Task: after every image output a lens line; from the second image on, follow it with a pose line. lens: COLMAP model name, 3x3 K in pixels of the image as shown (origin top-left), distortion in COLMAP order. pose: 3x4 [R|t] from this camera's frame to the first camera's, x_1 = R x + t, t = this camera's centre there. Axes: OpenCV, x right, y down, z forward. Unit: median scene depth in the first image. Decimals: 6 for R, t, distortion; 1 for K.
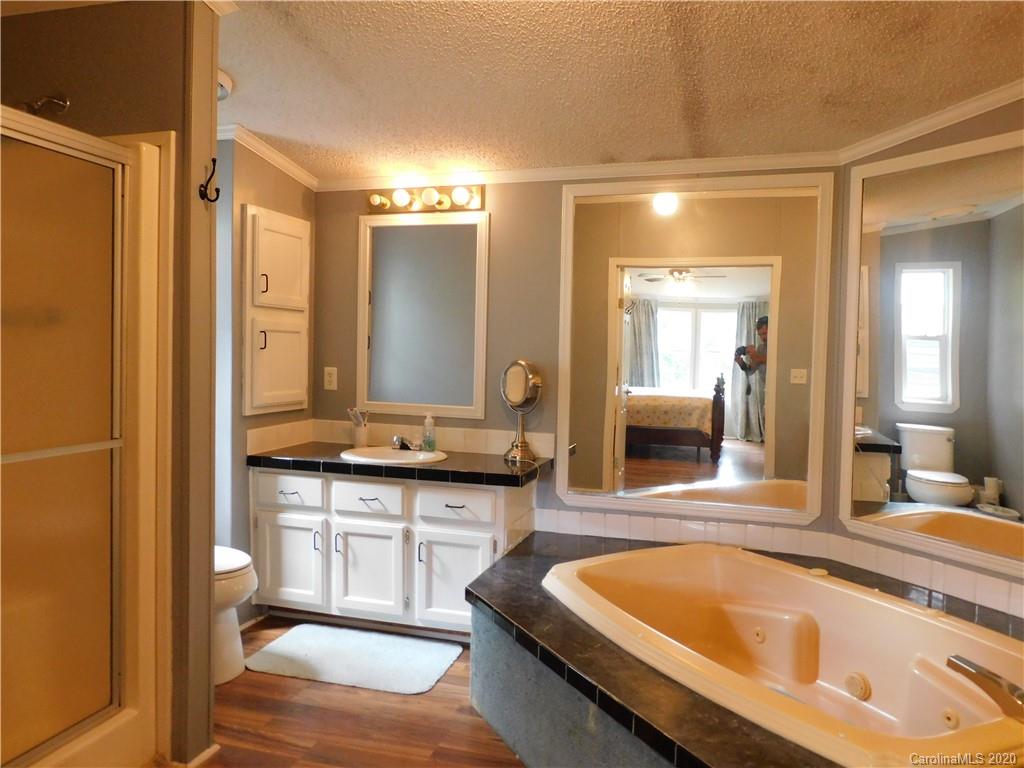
lens RADIAL K [[724.2, 0, 519.0], [0, 724.2, 384.8], [0, 0, 1]] dist [-0.020577, 0.005445]
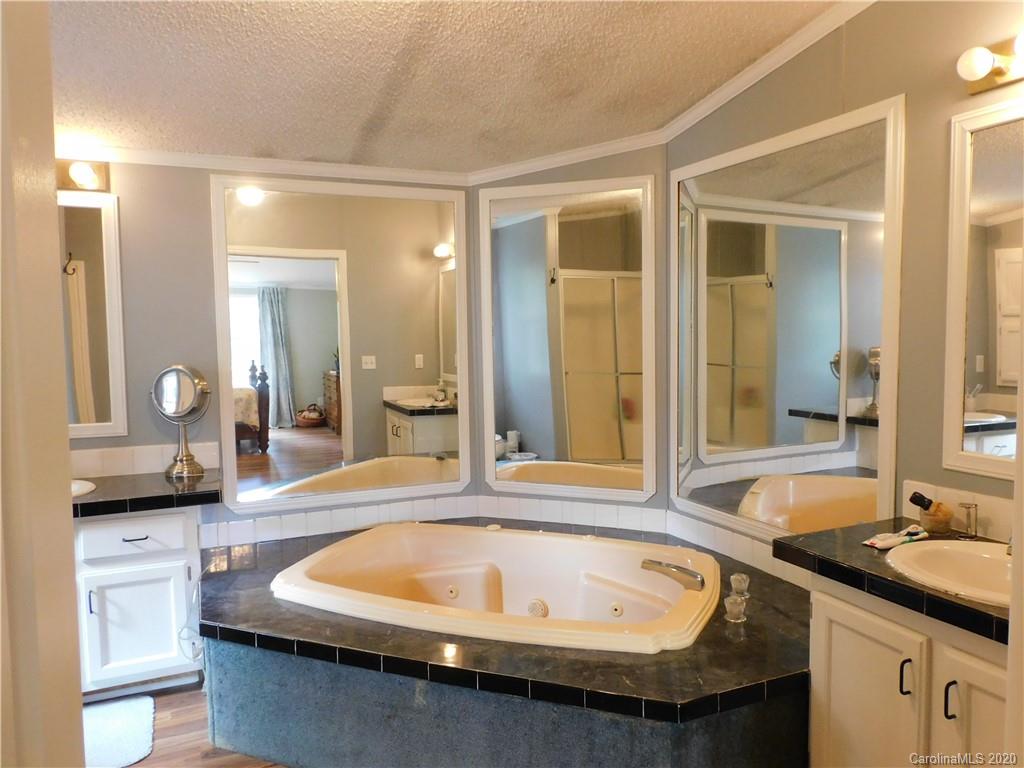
lens RADIAL K [[724.2, 0, 521.5], [0, 724.2, 381.8], [0, 0, 1]] dist [-0.020577, 0.005445]
pose [[0.755832, -0.073277, 0.650652, -0.285417], [0.059916, 0.997289, 0.042714, -0.028606], [-0.652018, 0.006700, 0.758174, 0.044338]]
